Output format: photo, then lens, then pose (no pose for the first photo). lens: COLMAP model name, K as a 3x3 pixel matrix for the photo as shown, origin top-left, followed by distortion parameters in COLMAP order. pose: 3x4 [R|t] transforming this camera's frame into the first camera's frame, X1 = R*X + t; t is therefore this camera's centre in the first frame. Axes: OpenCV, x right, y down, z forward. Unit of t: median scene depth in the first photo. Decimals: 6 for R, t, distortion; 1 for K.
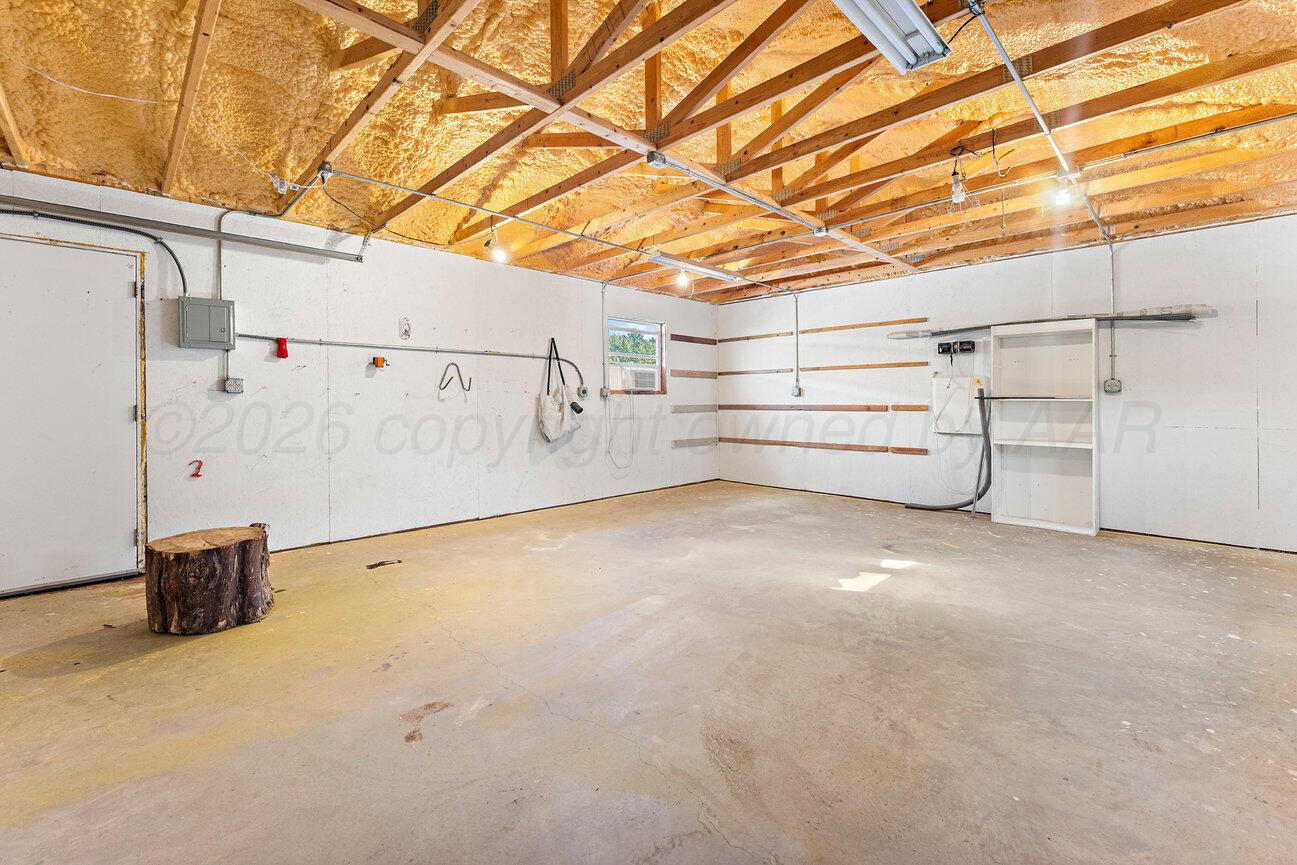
lens RADIAL K [[535.9, 0, 645.9], [0, 535.9, 428.8], [0, 0, 1]] dist [0.002263, -0.001252]
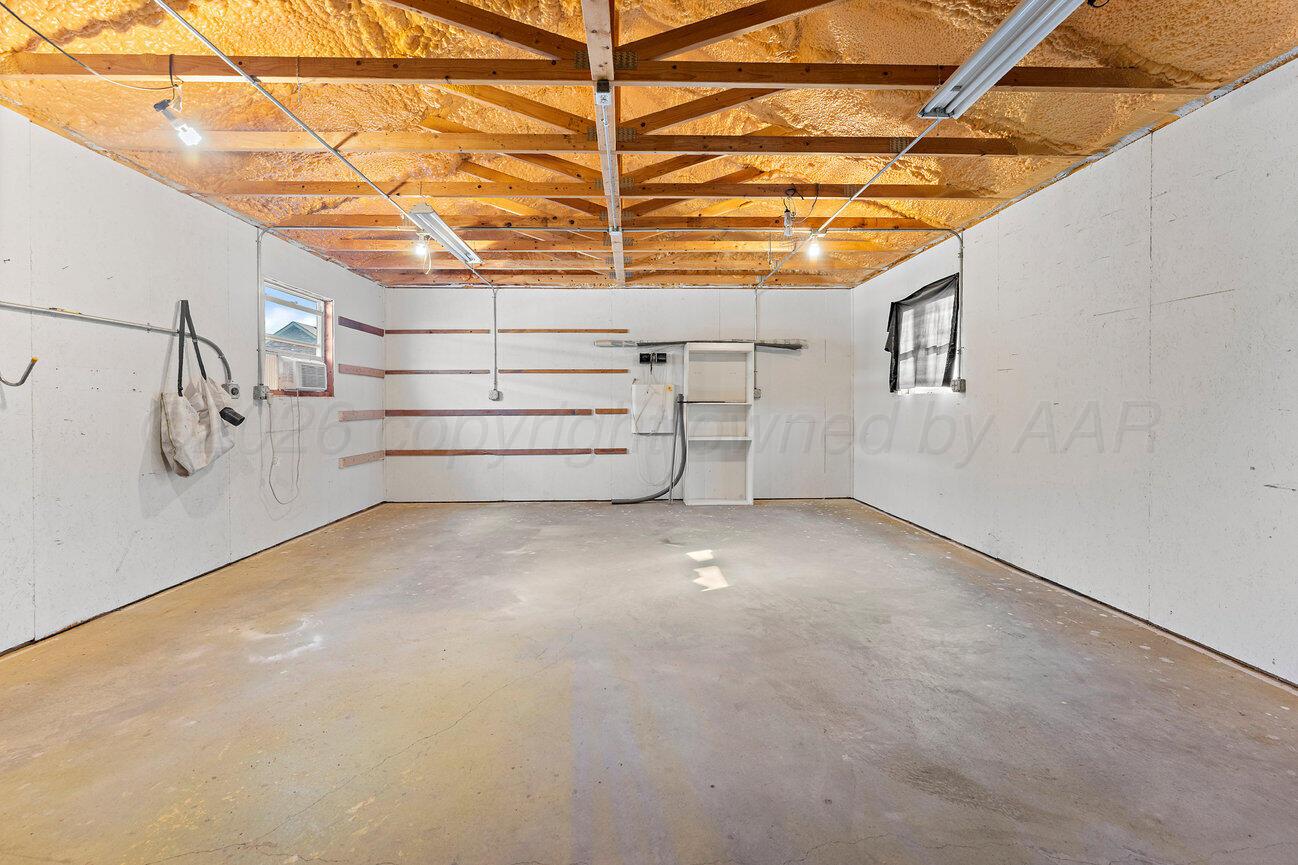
lens RADIAL K [[536.3, 0, 645.2], [0, 536.3, 426.1], [0, 0, 1]] dist [0.002263, -0.001252]
pose [[0.688065, -0.030104, 0.725025, -0.268456], [0.040284, 0.999183, 0.003256, -0.011108], [-0.724530, 0.026967, 0.688715, 0.227773]]
